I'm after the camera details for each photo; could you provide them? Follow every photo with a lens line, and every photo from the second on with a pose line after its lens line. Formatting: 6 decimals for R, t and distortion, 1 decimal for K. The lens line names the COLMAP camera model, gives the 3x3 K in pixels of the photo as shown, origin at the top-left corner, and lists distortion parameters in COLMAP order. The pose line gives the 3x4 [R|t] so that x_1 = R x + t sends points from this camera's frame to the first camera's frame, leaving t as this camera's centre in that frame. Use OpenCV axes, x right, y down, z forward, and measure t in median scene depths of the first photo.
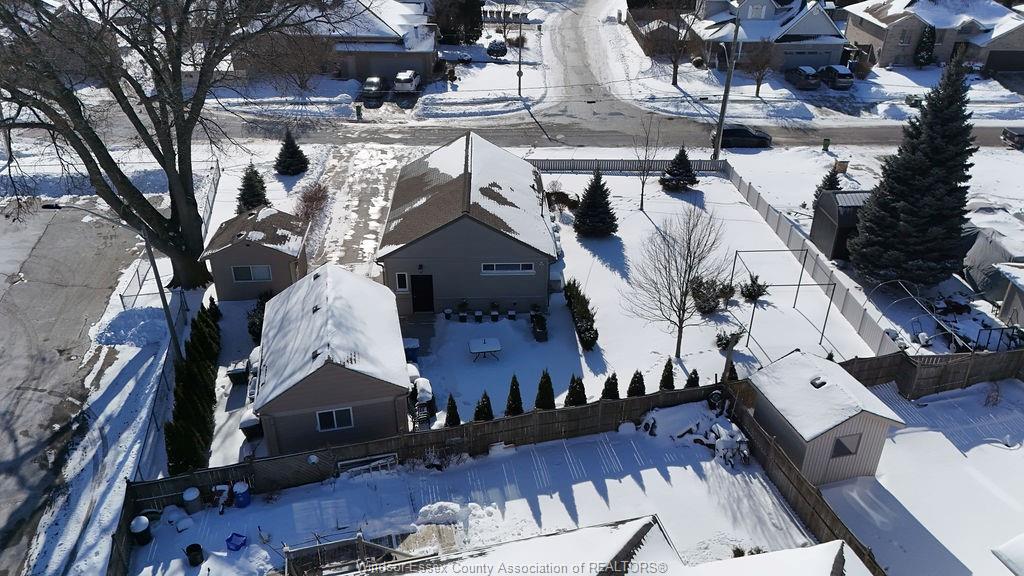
lens RADIAL K [[753.4, 0, 515.4], [0, 753.4, 291.8], [0, 0, 1]] dist [0.056589, -0.040691]
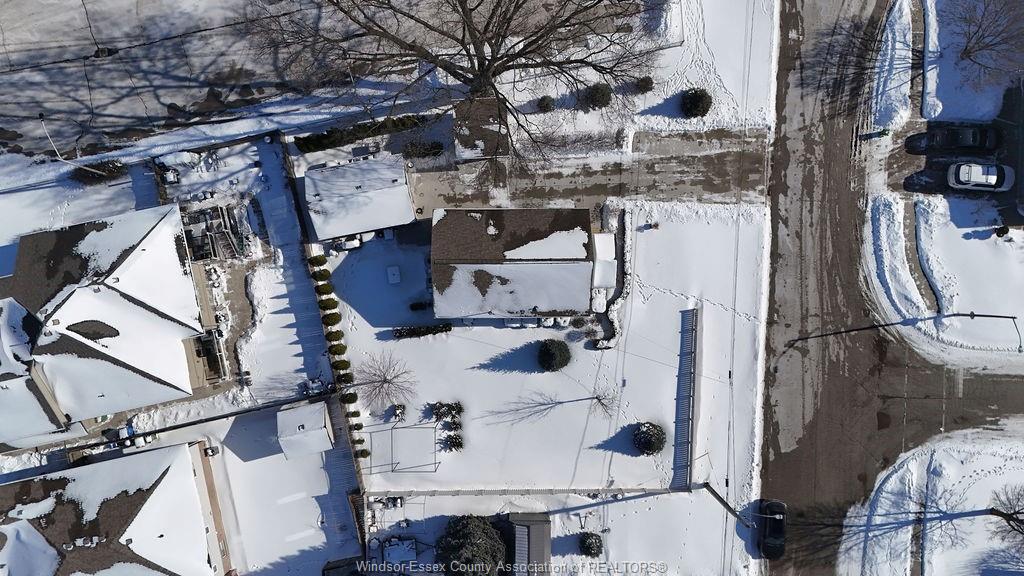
lens RADIAL K [[753.4, 0, 507.3], [0, 753.4, 288.0], [0, 0, 1]] dist [0.056589, -0.040691]
pose [[-0.032219, 0.999246, -0.021665, 0.019350], [-0.489229, 0.003135, 0.872150, -1.467254], [0.871560, 0.038699, 0.488759, 0.309100]]
